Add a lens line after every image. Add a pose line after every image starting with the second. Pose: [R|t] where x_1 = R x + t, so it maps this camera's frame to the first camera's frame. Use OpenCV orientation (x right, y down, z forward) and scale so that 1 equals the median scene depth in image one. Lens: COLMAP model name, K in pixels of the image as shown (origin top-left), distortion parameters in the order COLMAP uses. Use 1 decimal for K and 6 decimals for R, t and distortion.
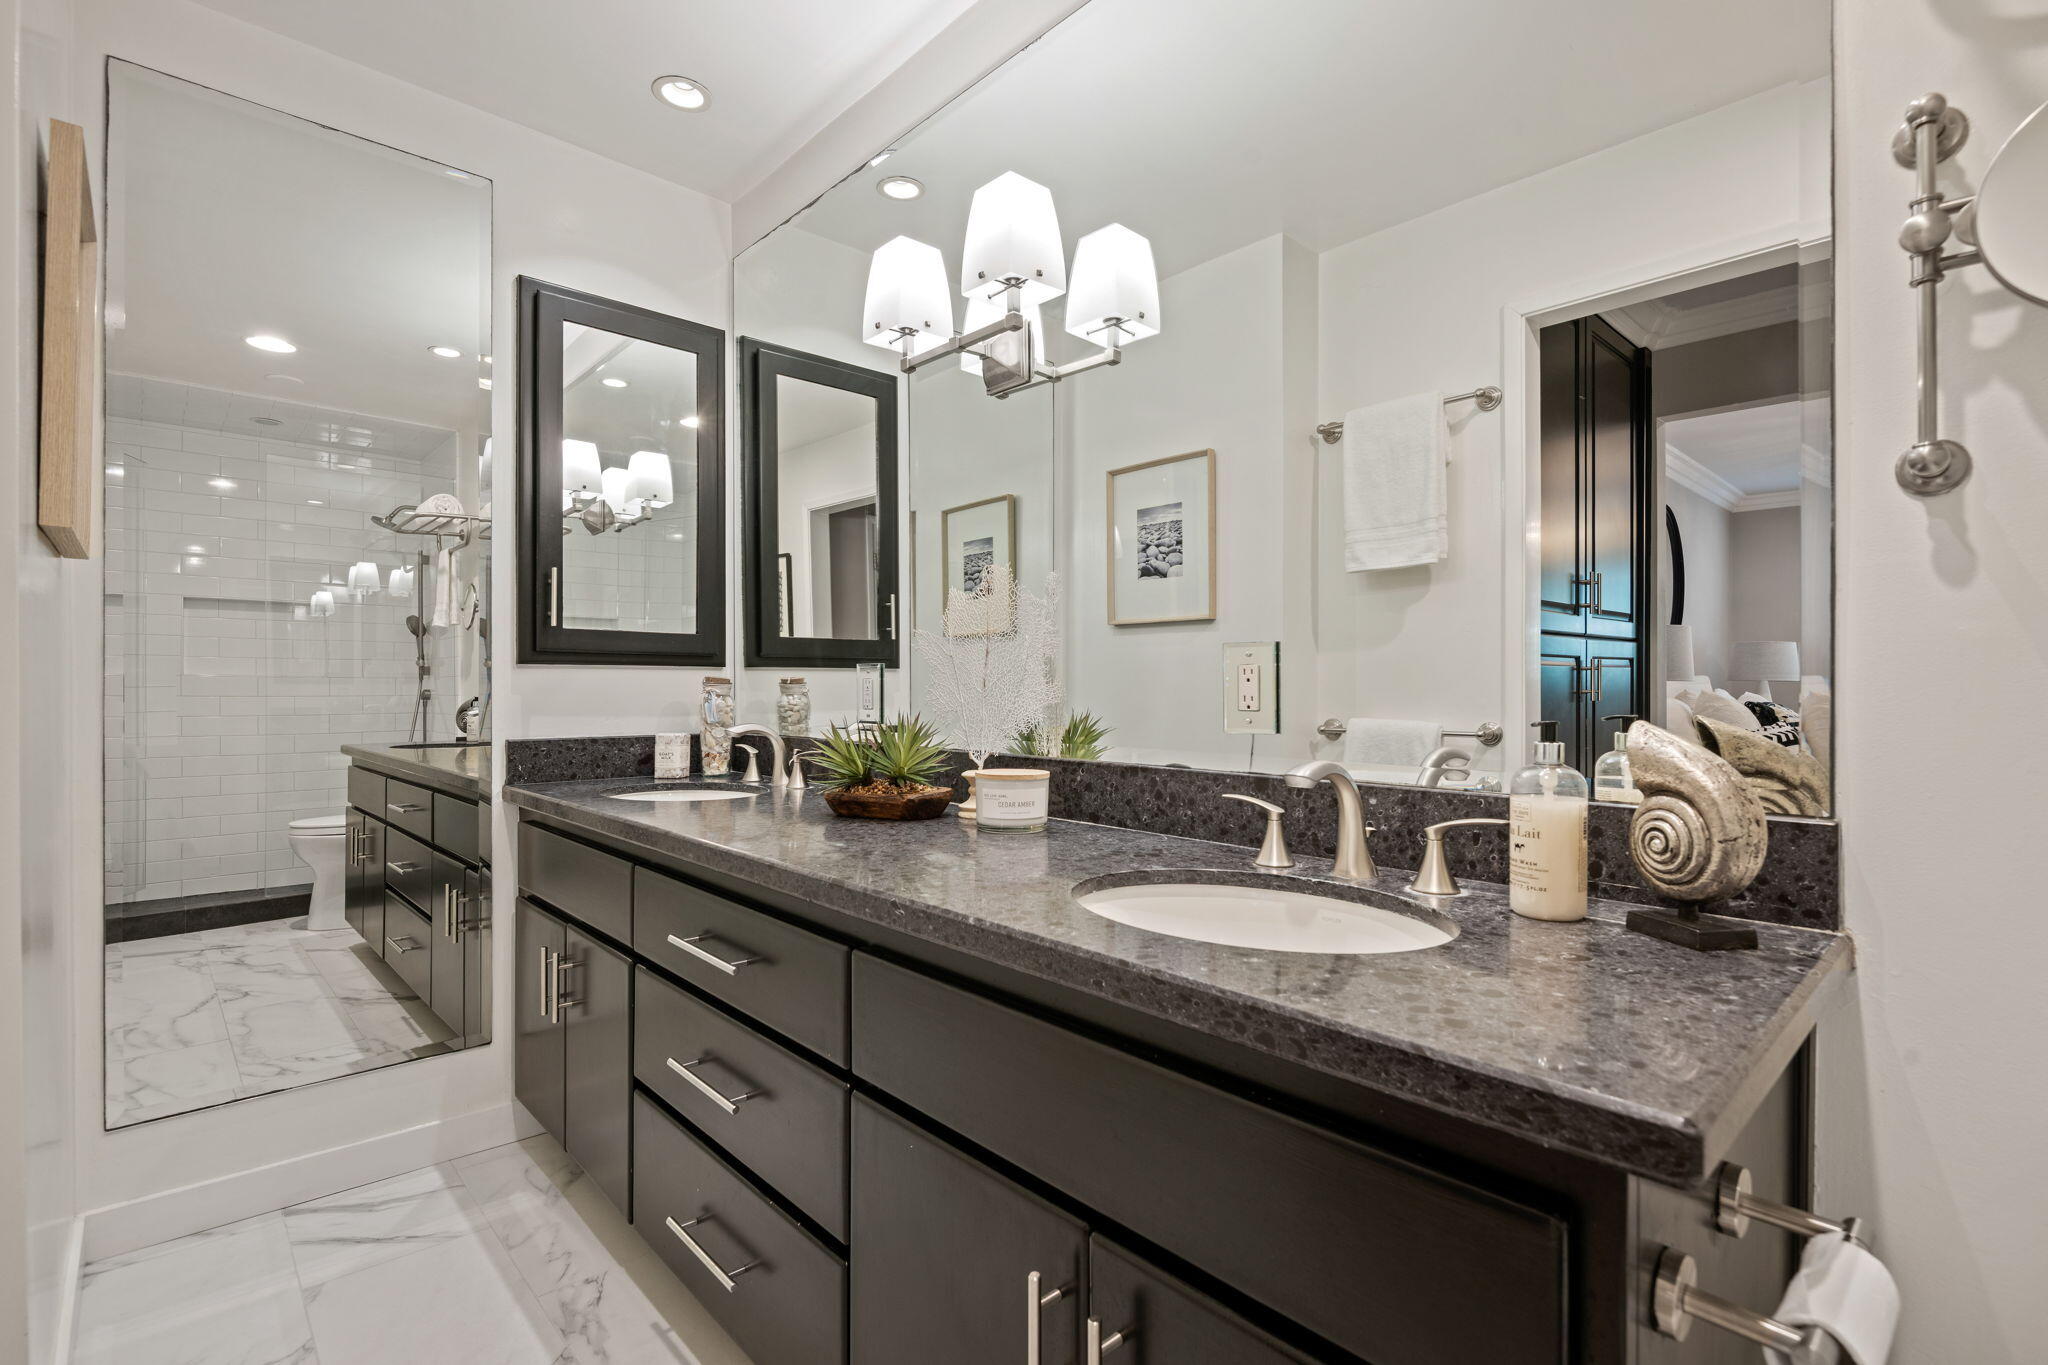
lens RADIAL K [[949.3, 0, 1024.0], [0, 949.3, 682.5], [0, 0, 1]] dist [0.000080, -0.000002]
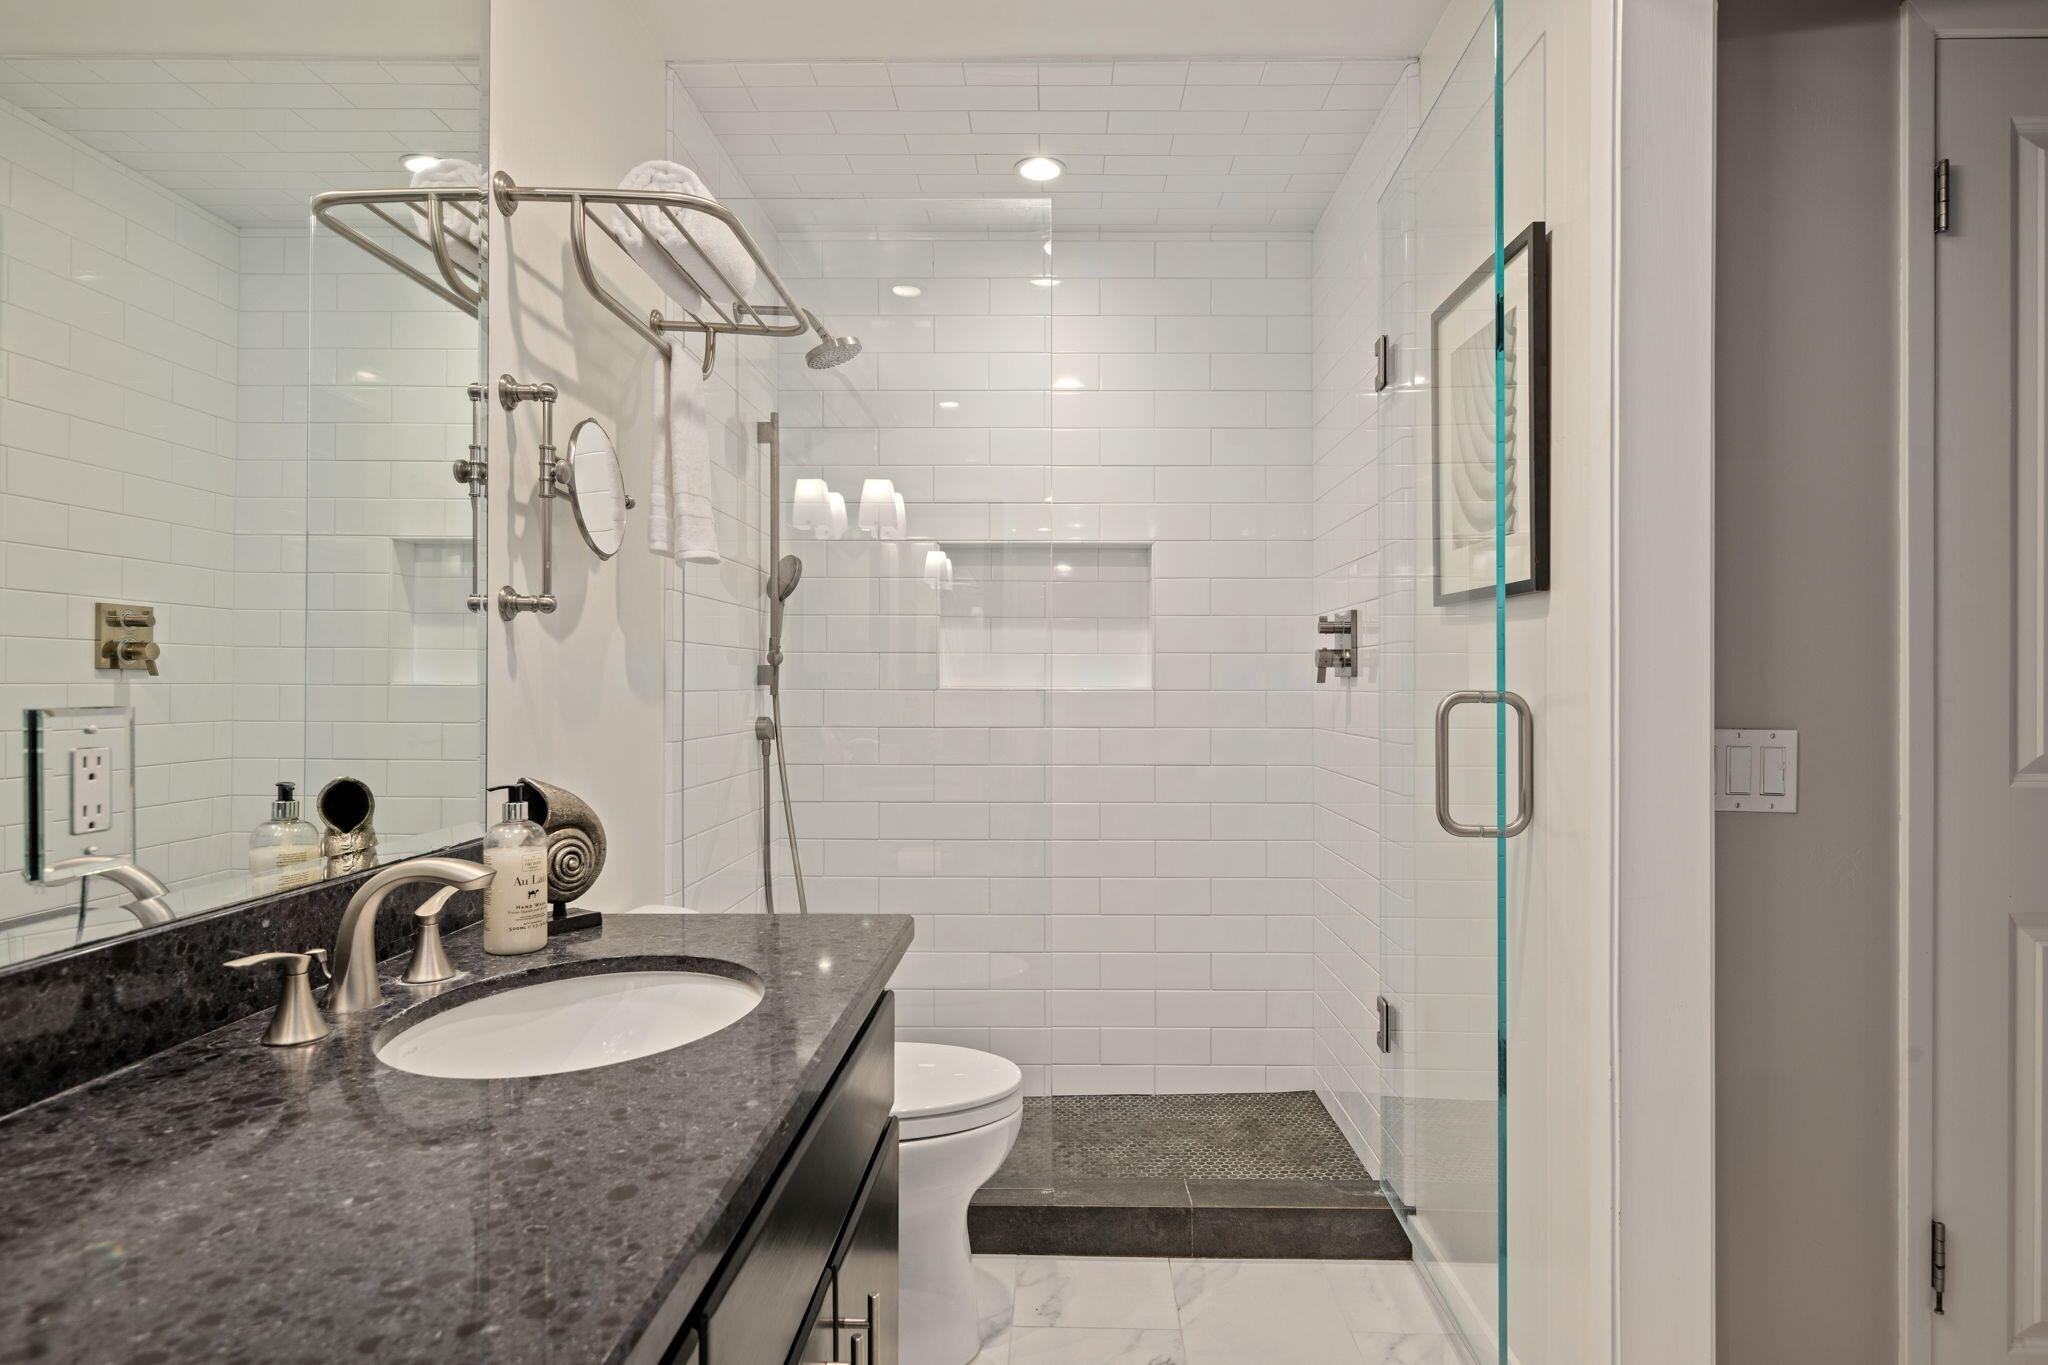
lens RADIAL K [[1094.3, 0, 1024.0], [0, 1094.3, 682.5], [0, 0, 1]] dist [0.000951, -0.000043]
pose [[-0.708947, 0.001205, 0.705261, -0.758634], [-0.006274, 0.999948, -0.008016, -0.070620], [-0.705234, -0.010107, -0.708903, 1.354849]]
